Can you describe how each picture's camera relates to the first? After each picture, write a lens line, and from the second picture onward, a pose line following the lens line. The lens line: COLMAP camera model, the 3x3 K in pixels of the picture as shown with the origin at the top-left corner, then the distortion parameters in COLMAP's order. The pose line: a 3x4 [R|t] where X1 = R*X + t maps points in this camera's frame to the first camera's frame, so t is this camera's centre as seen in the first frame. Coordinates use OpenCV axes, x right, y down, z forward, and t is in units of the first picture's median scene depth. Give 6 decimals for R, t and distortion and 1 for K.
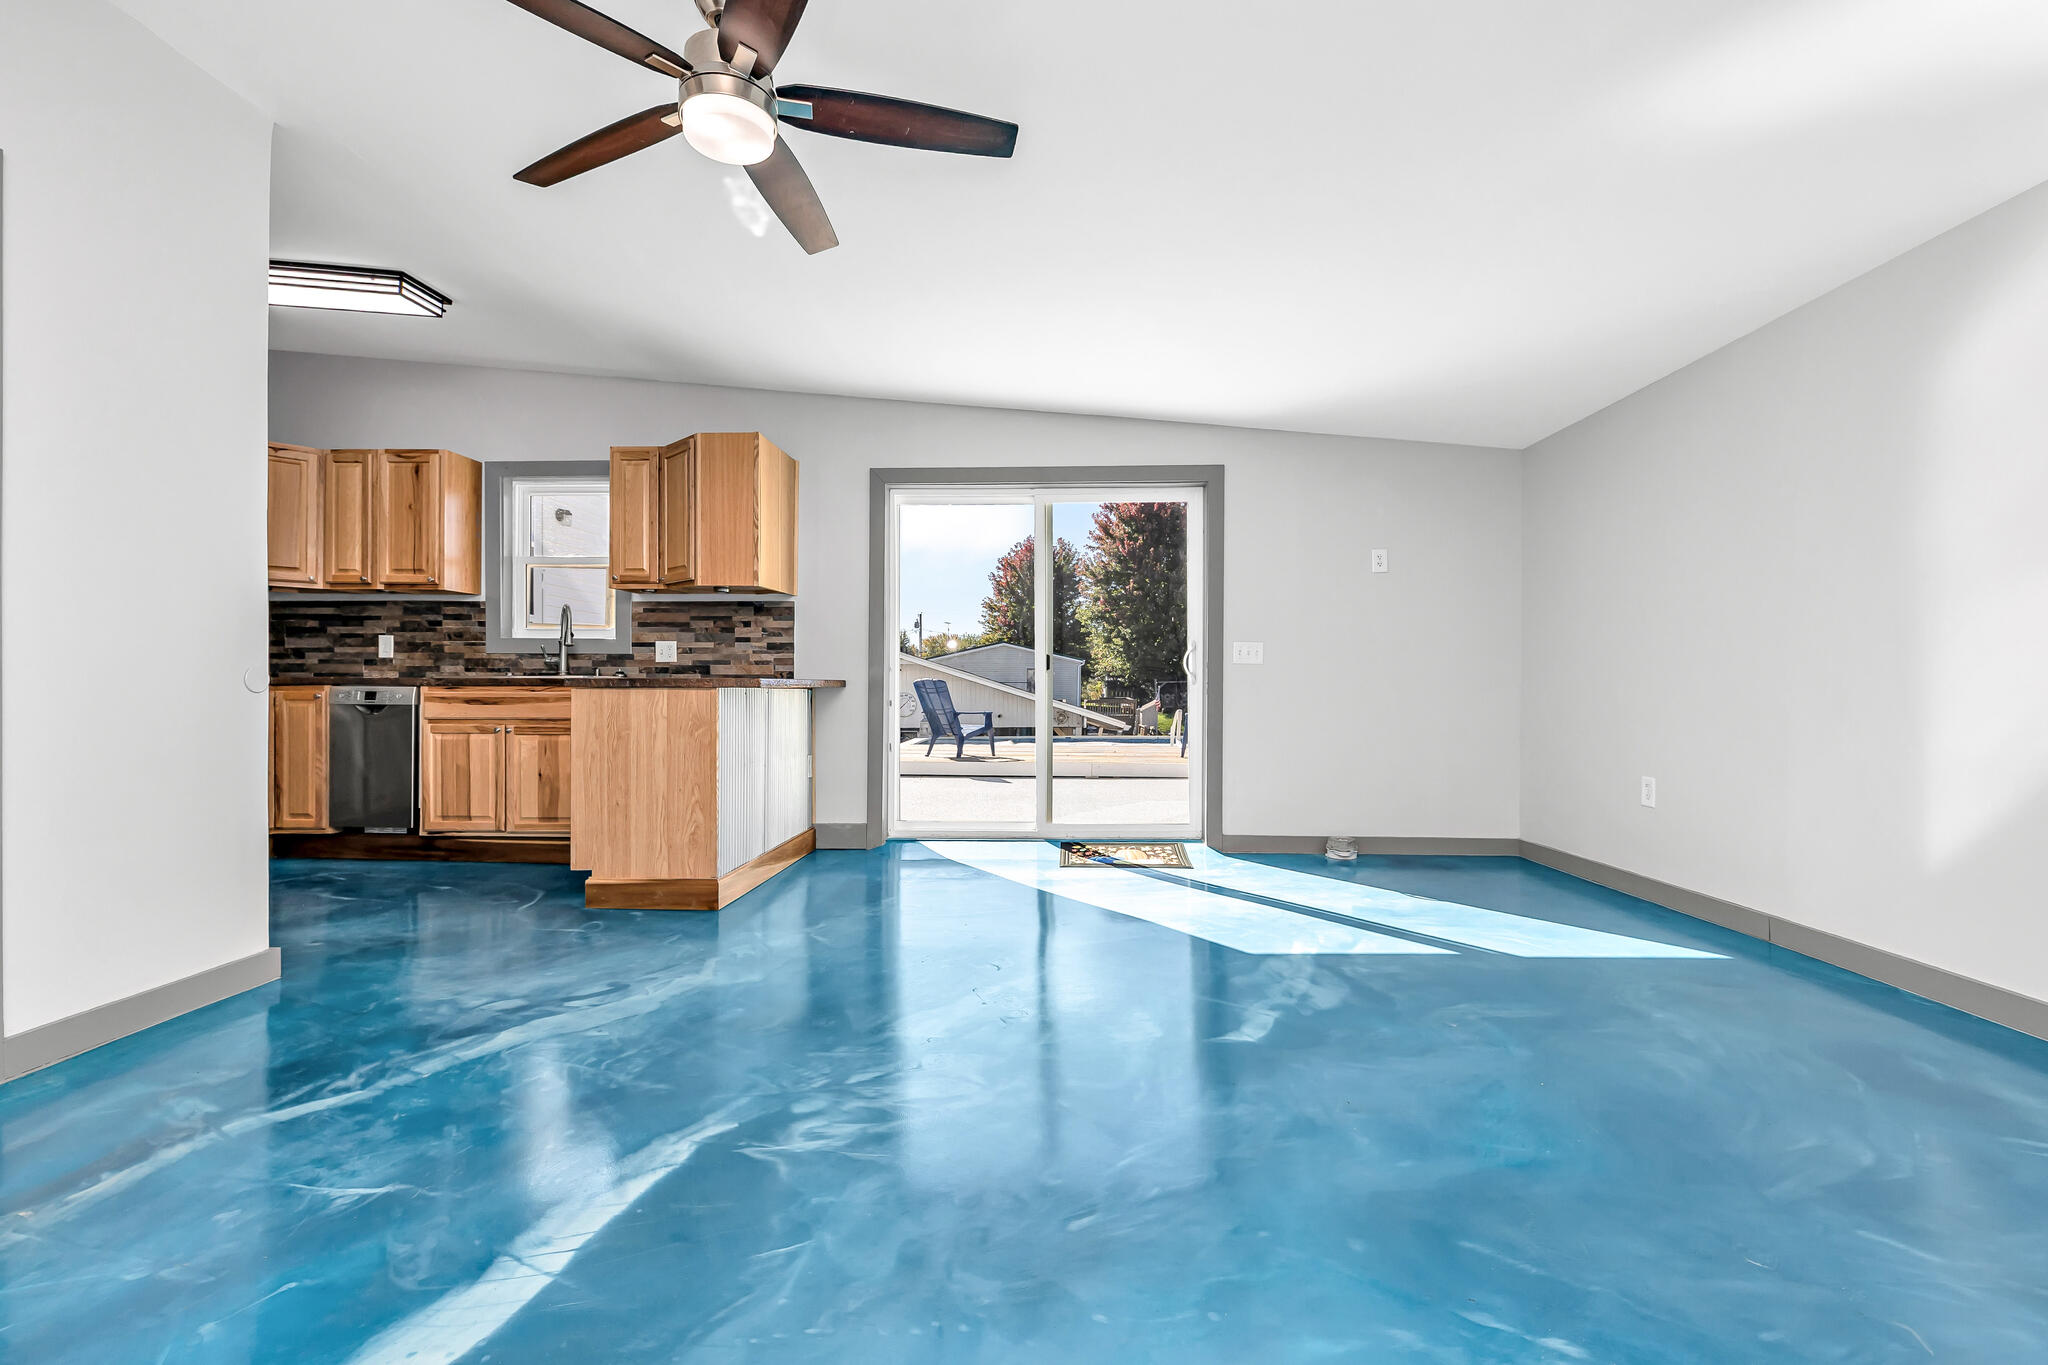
lens RADIAL K [[891.7, 0, 1031.7], [0, 891.7, 688.2], [0, 0, 1]] dist [-0.000414, 0.000163]
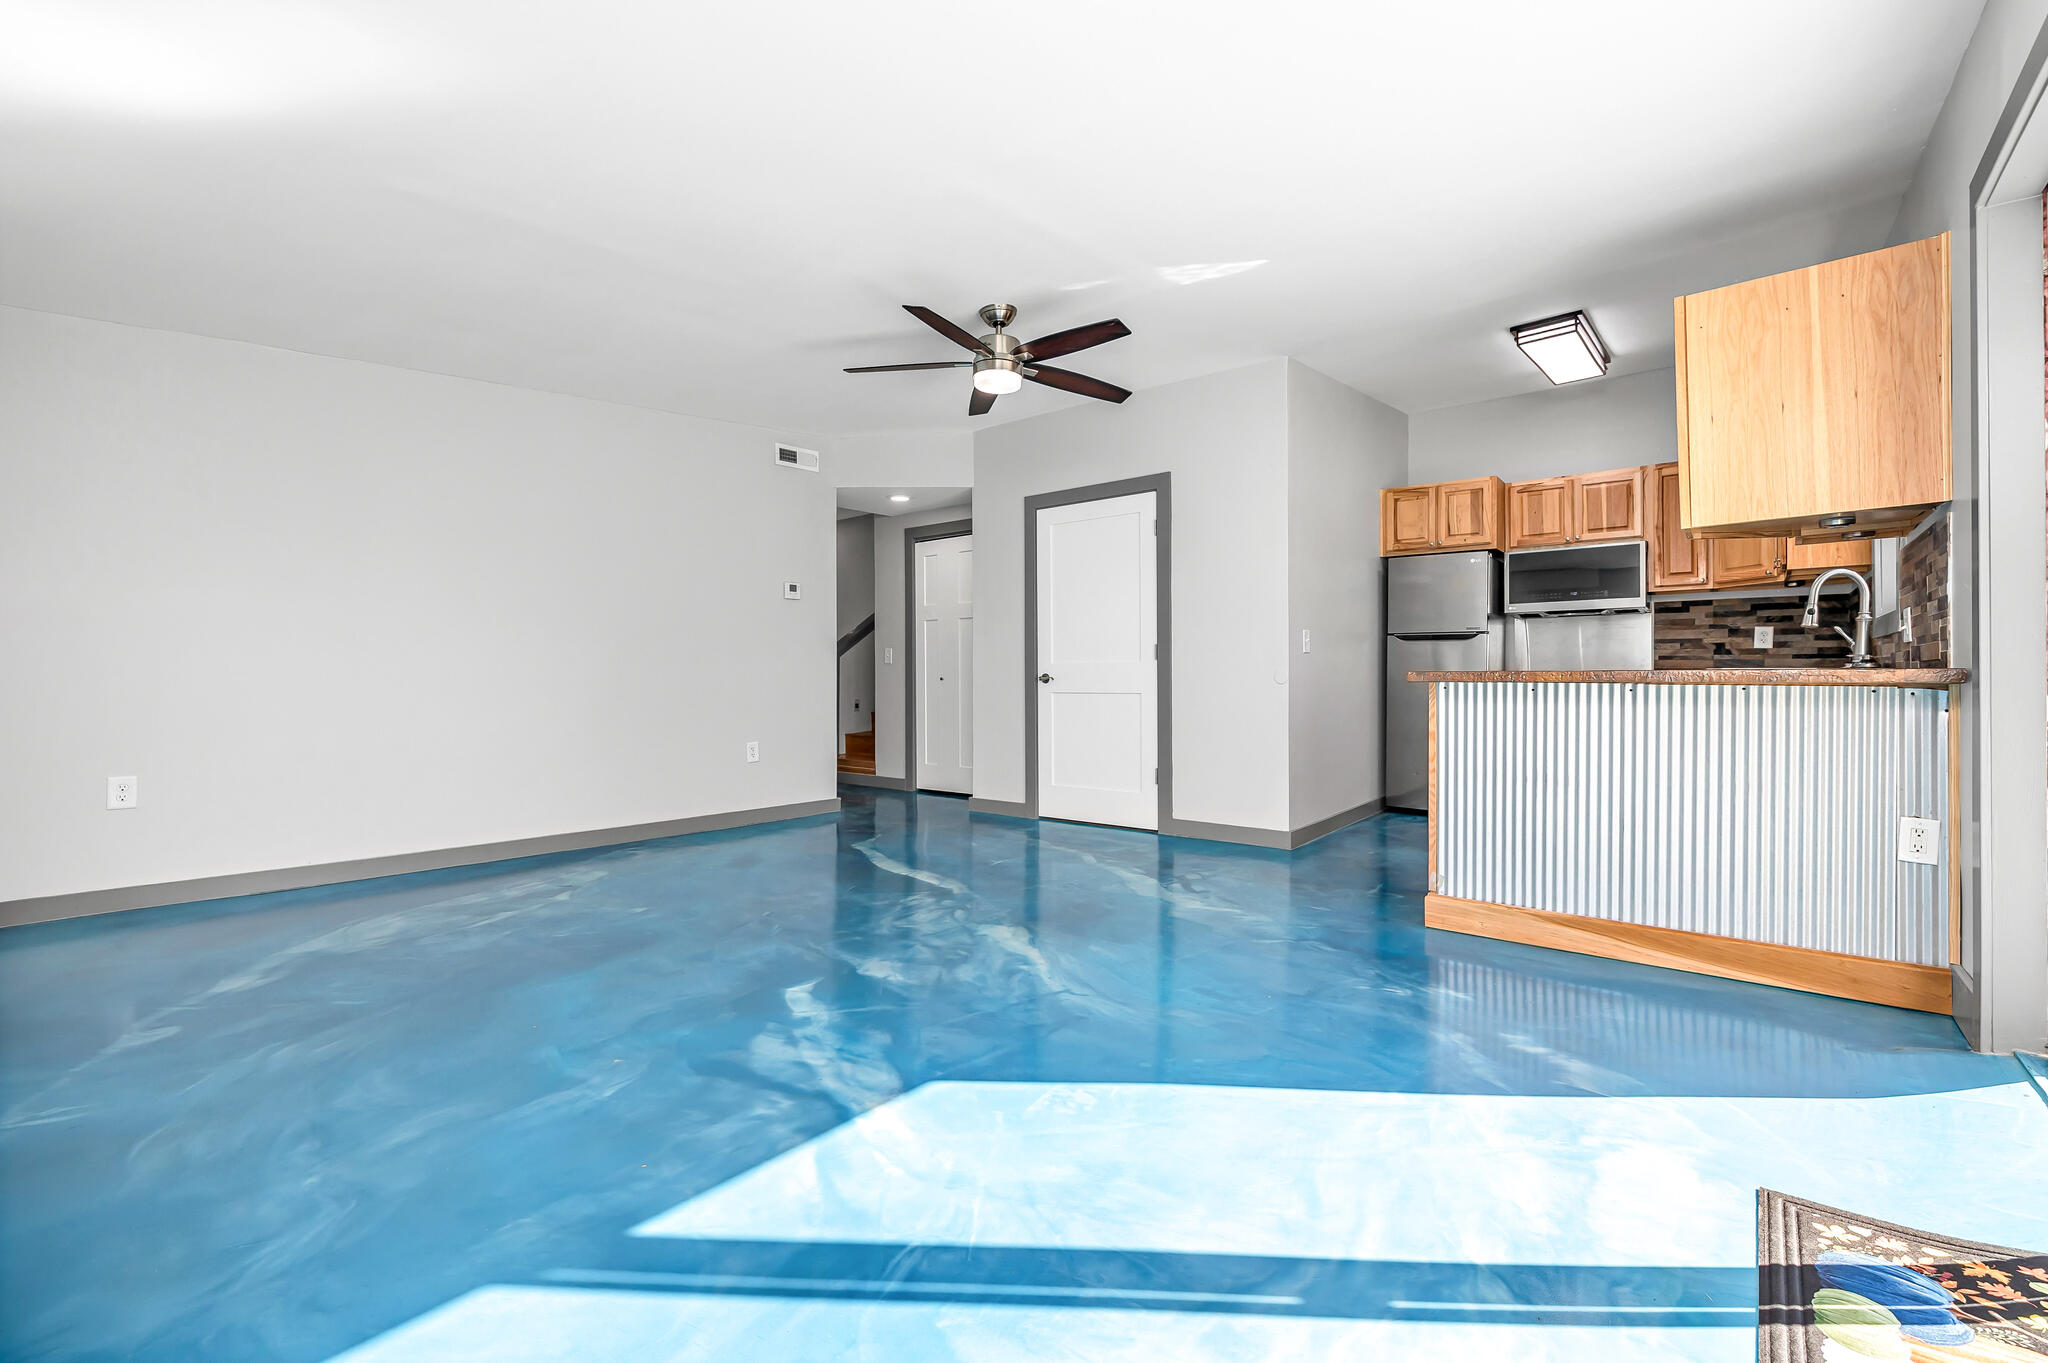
lens RADIAL K [[875.8, 0, 1029.8], [0, 875.8, 677.1], [0, 0, 1]] dist [-0.000671, 0.000275]
pose [[-0.604947, -0.003775, -0.796257, 0.439709], [-0.004010, 0.999991, -0.001694, -0.001682], [0.796256, 0.002169, -0.604956, 0.886271]]
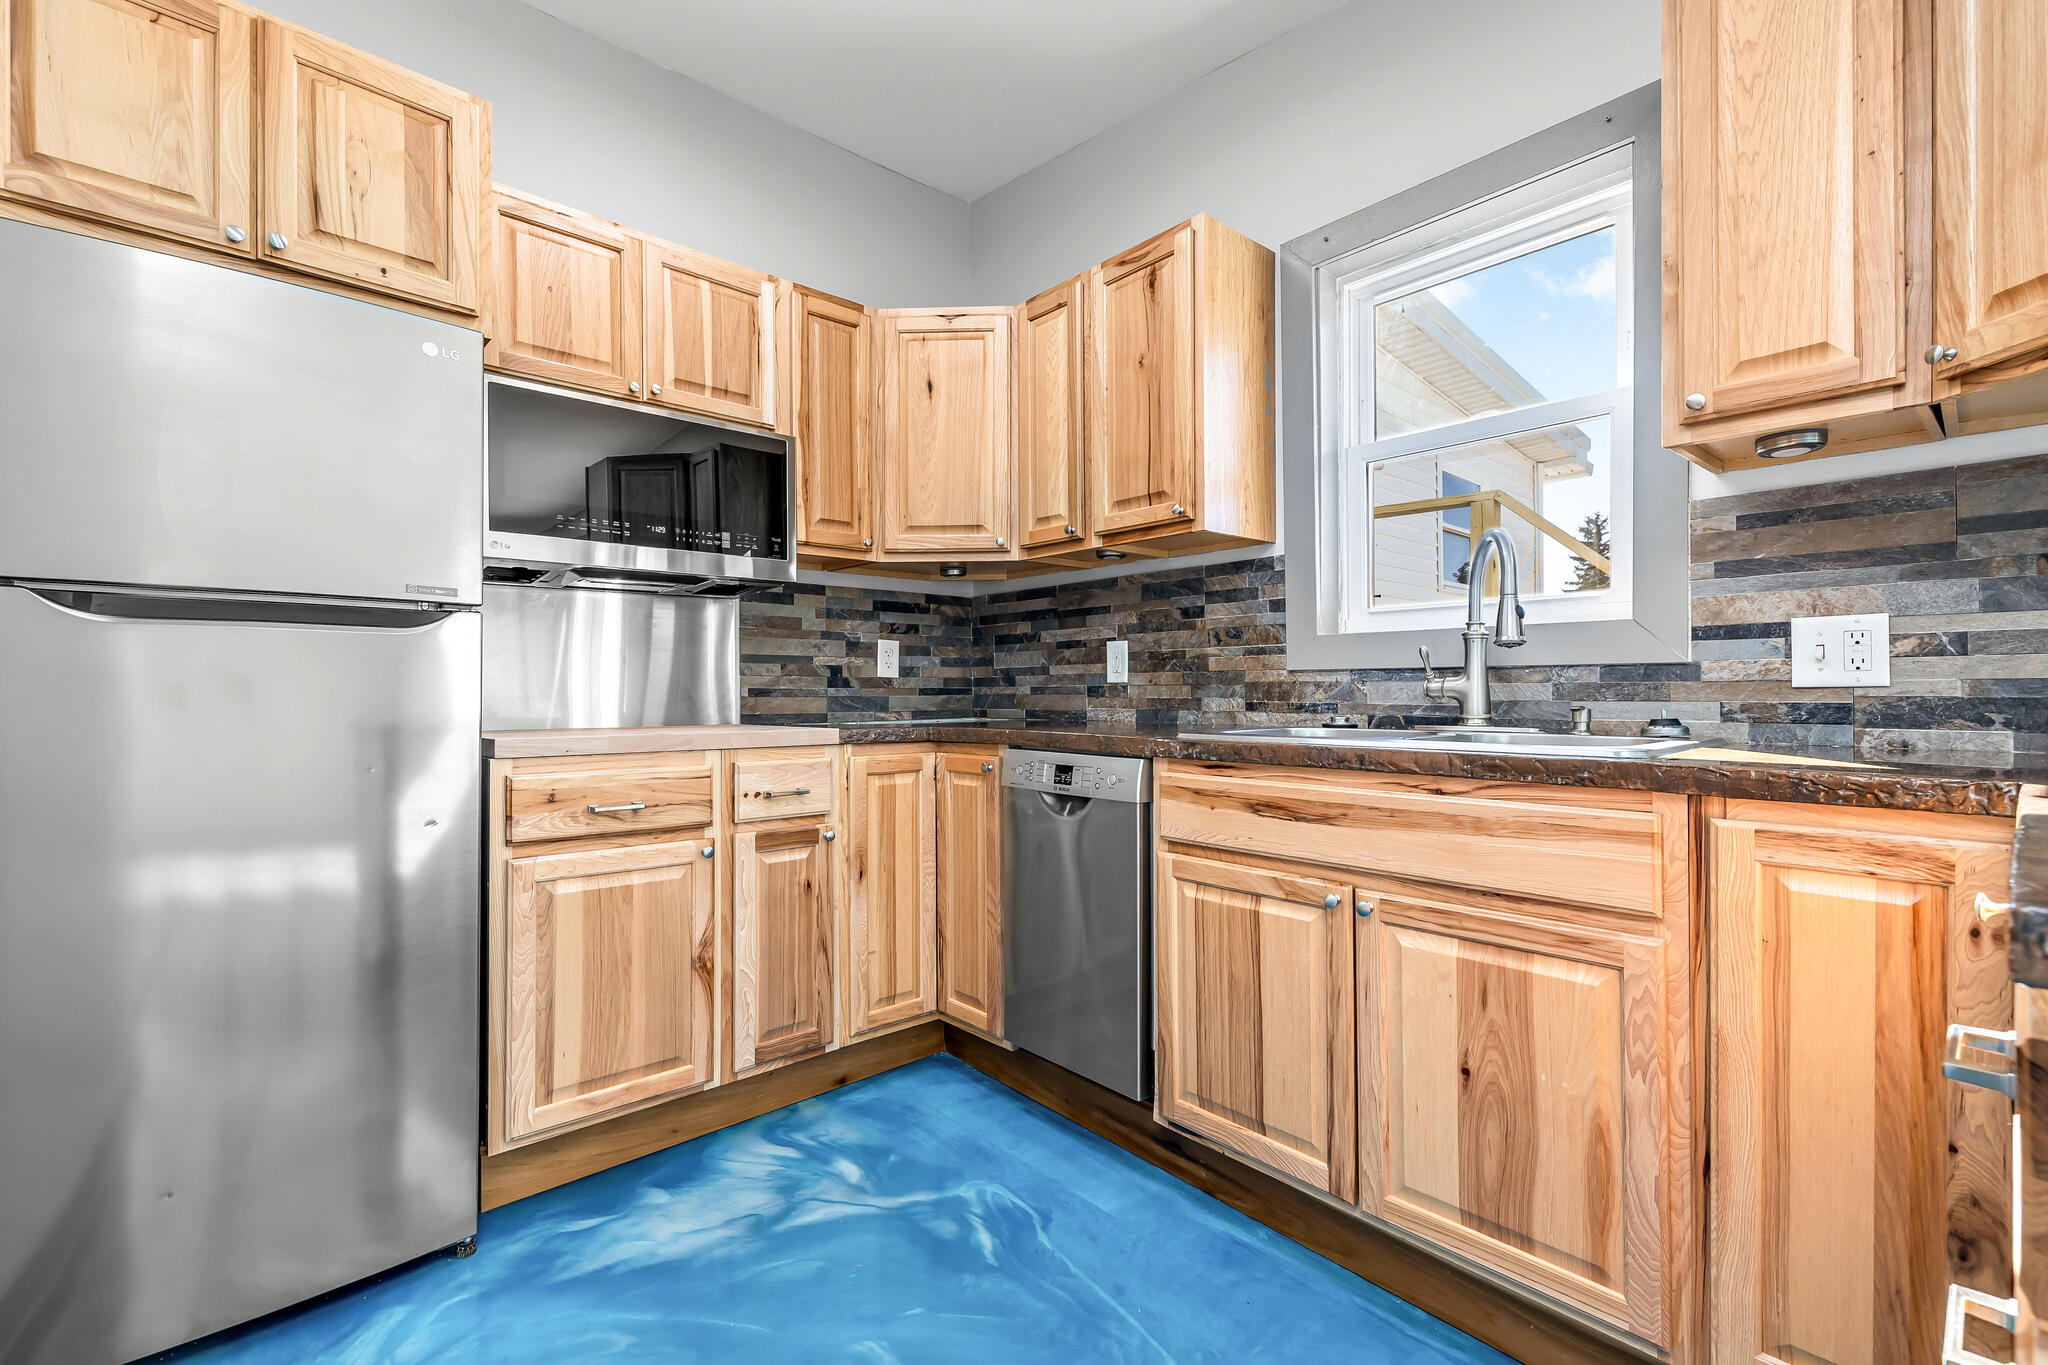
lens RADIAL K [[875.9, 0, 1029.3], [0, 875.9, 688.4], [0, 0, 1]] dist [-0.000775, 0.000052]
pose [[0.691612, -0.008369, -0.722220, -0.387591], [0.006543, 0.999964, -0.005322, -0.028964], [0.722239, -0.001045, 0.691642, 0.608150]]
